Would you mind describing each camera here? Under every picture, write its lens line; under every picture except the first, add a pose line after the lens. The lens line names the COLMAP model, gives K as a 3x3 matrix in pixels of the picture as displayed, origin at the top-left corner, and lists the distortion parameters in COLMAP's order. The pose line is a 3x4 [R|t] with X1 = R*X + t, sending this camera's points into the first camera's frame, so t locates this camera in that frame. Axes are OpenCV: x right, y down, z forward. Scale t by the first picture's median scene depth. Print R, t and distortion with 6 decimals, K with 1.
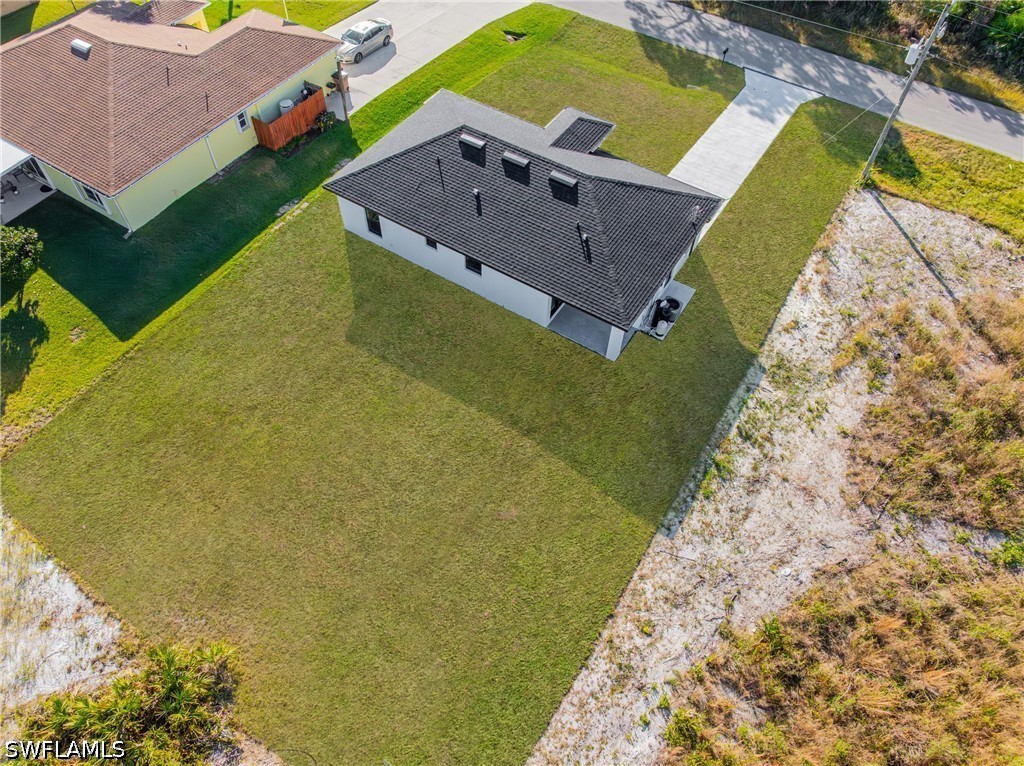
lens RADIAL K [[715.8, 0, 512.0], [0, 715.8, 383.0], [0, 0, 1]] dist [-0.039957, -0.001432]
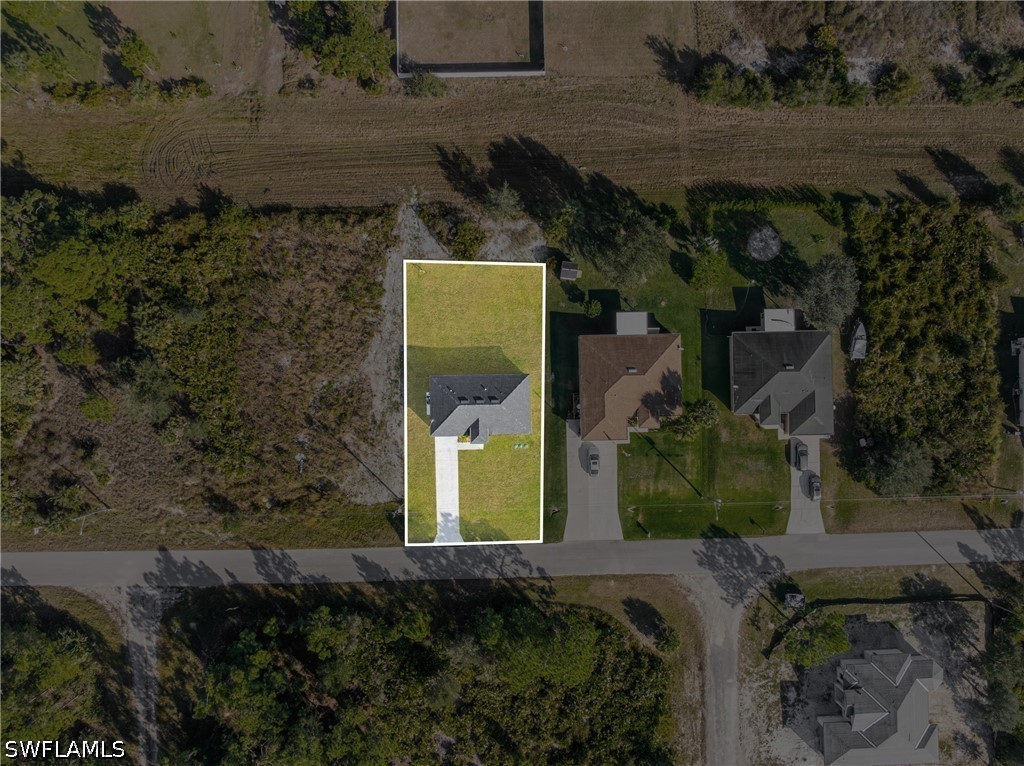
lens RADIAL K [[715.8, 0, 512.0], [0, 715.8, 383.0], [0, 0, 1]] dist [-0.039957, -0.001432]
pose [[-0.829513, 0.557701, -0.029631, -0.063113], [-0.465153, -0.660548, 0.589329, -2.119719], [0.309097, 0.502639, 0.807349, -1.638255]]
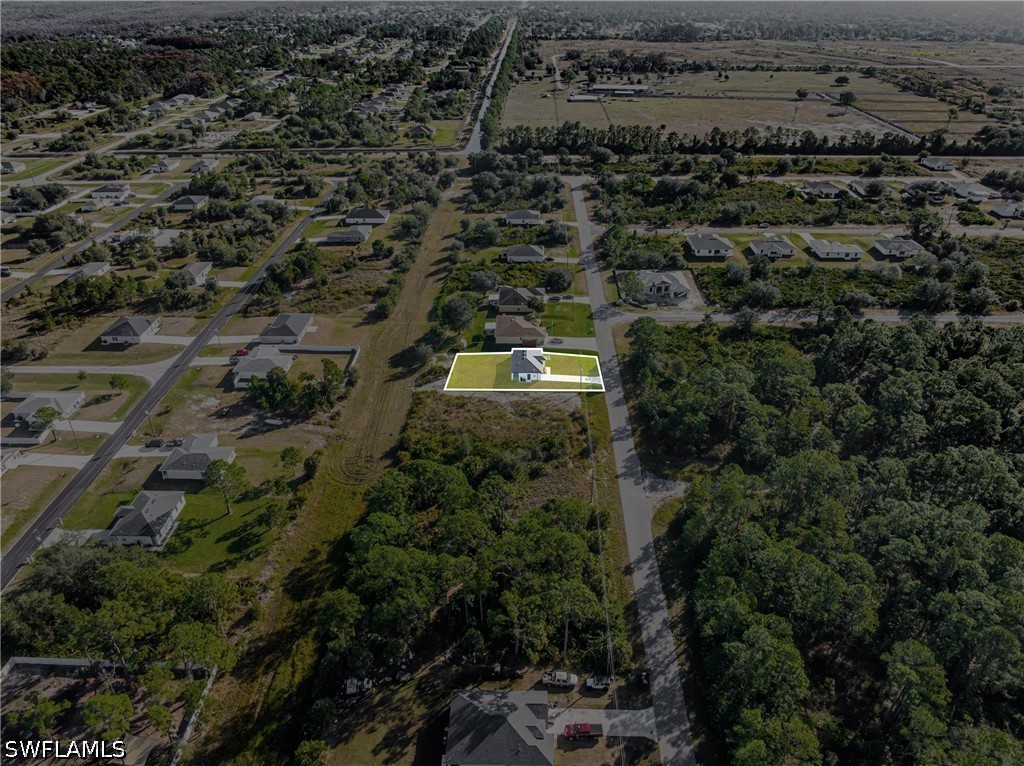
lens RADIAL K [[715.8, 0, 512.0], [0, 715.8, 383.0], [0, 0, 1]] dist [-0.039957, -0.001432]
pose [[0.514306, 0.411964, -0.752181, 4.625238], [-0.674211, 0.736278, -0.057740, 0.322044], [0.530027, 0.536825, 0.656422, -3.054646]]
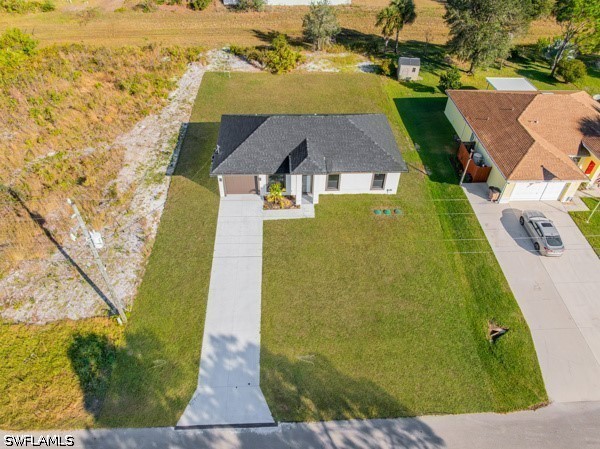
lens RADIAL K [[419.4, 0, 300.0], [0, 419.4, 224.5], [0, 0, 1]] dist [-0.039957, -0.001432]
pose [[-0.815608, 0.372046, -0.443131, 0.569105], [-0.486864, -0.027461, 0.873046, -1.161376], [0.312645, 0.927808, 0.203533, 0.903959]]
